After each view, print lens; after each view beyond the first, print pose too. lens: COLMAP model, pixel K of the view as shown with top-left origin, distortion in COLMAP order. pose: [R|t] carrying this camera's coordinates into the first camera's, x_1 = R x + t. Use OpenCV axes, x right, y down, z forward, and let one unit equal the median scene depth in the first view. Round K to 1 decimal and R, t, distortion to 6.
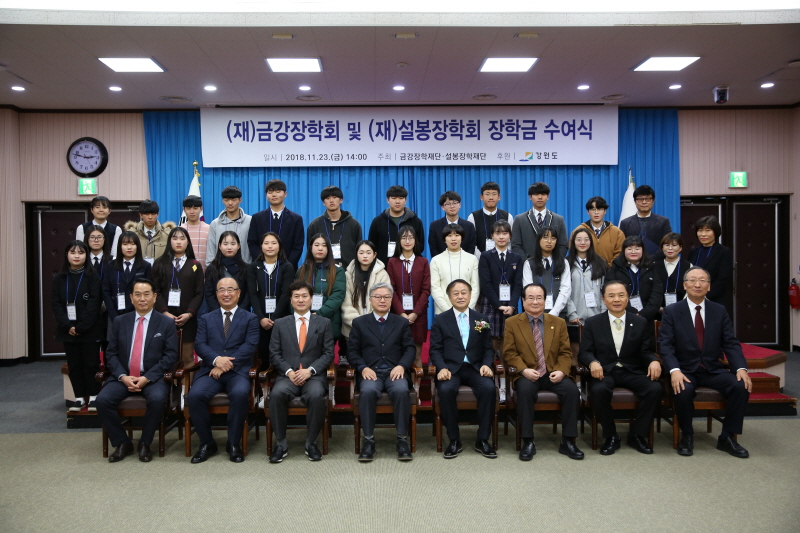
lens RADIAL K [[771.9, 0, 400.0], [0, 771.9, 266.5], [0, 0, 1]] dist [0.012118, 0.024665]
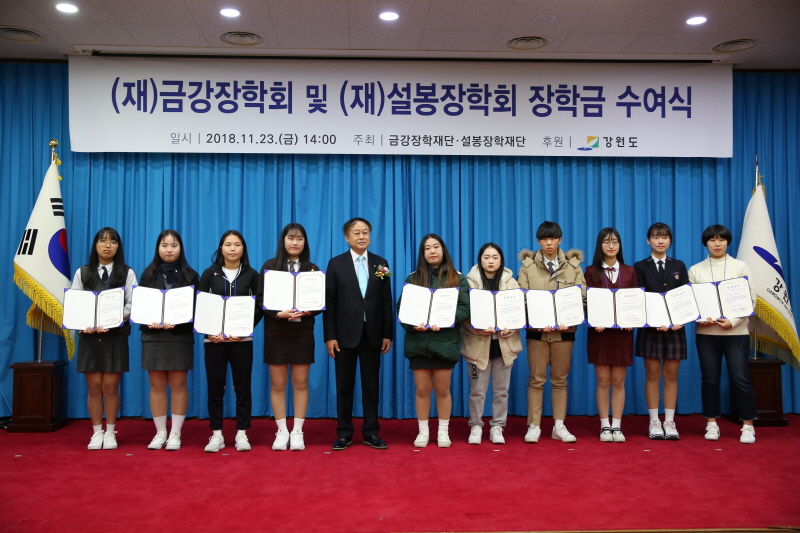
lens RADIAL K [[792.9, 0, 400.0], [0, 792.9, 266.5], [0, 0, 1]] dist [0.007669, 0.041402]
pose [[0.999834, 0.011034, 0.014513, 0.000726], [-0.010239, 0.998500, -0.053784, -0.004786], [-0.015085, 0.053627, 0.998447, 0.360072]]
